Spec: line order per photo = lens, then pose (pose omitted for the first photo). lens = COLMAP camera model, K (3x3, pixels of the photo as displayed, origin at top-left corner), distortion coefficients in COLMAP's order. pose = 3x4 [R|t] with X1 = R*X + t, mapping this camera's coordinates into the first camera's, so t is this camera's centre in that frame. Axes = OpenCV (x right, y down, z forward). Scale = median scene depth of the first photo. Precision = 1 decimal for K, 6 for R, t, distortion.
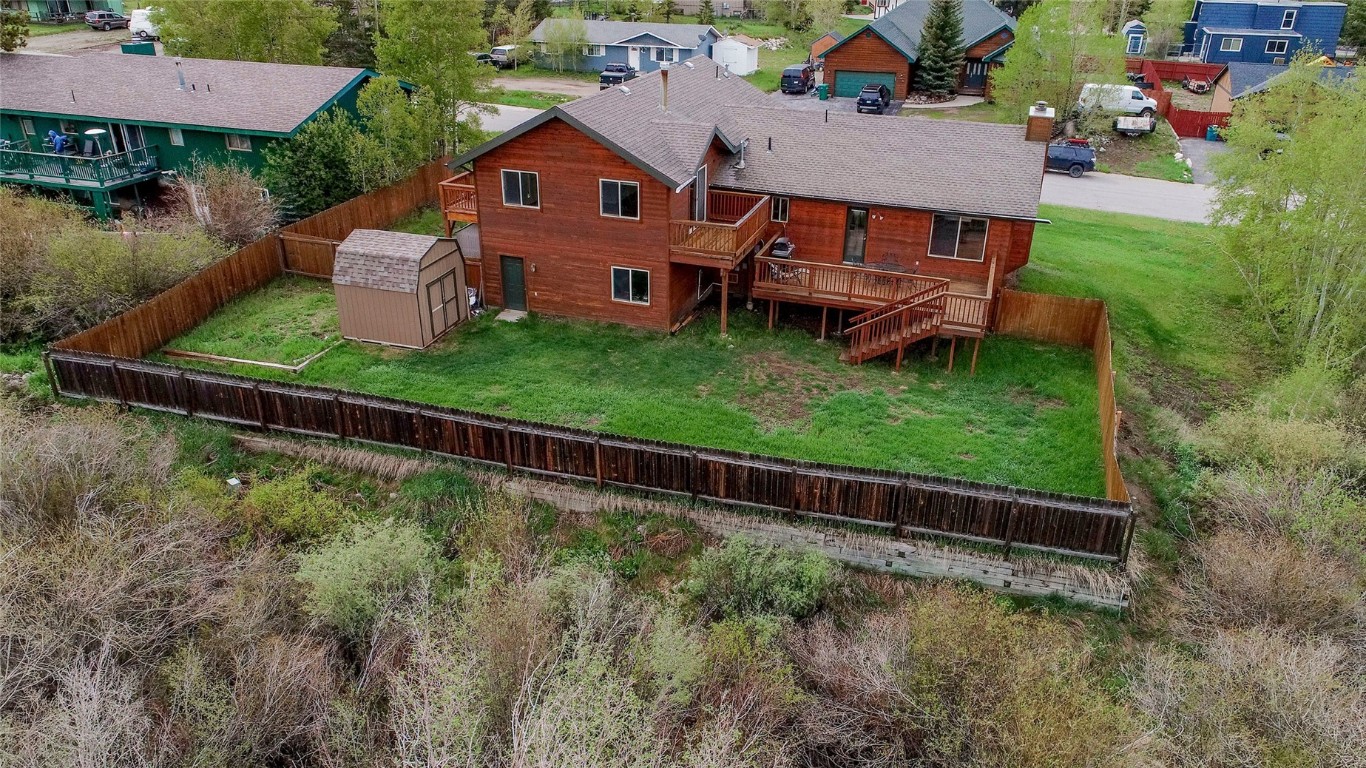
lens RADIAL K [[1001.0, 0, 731.1], [0, 1001.0, 384.0], [0, 0, 1]] dist [-0.004862, 0.002997]
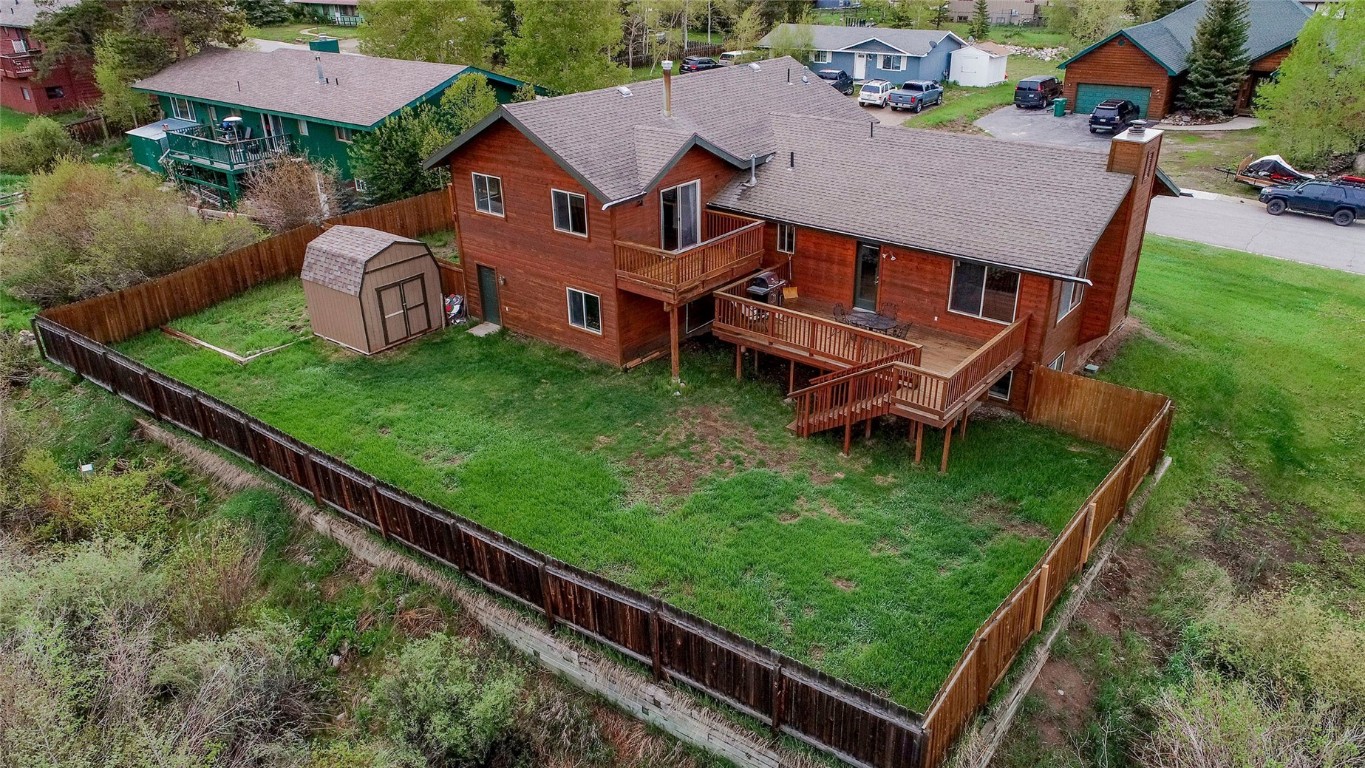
lens RADIAL K [[971.1, 0, 763.9], [0, 971.1, 385.8], [0, 0, 1]] dist [-0.003727, 0.000440]
pose [[0.929927, 0.128397, -0.344602, 0.349763], [-0.129485, 0.991380, 0.019962, -0.069617], [0.344195, 0.026058, 0.938537, 0.247664]]
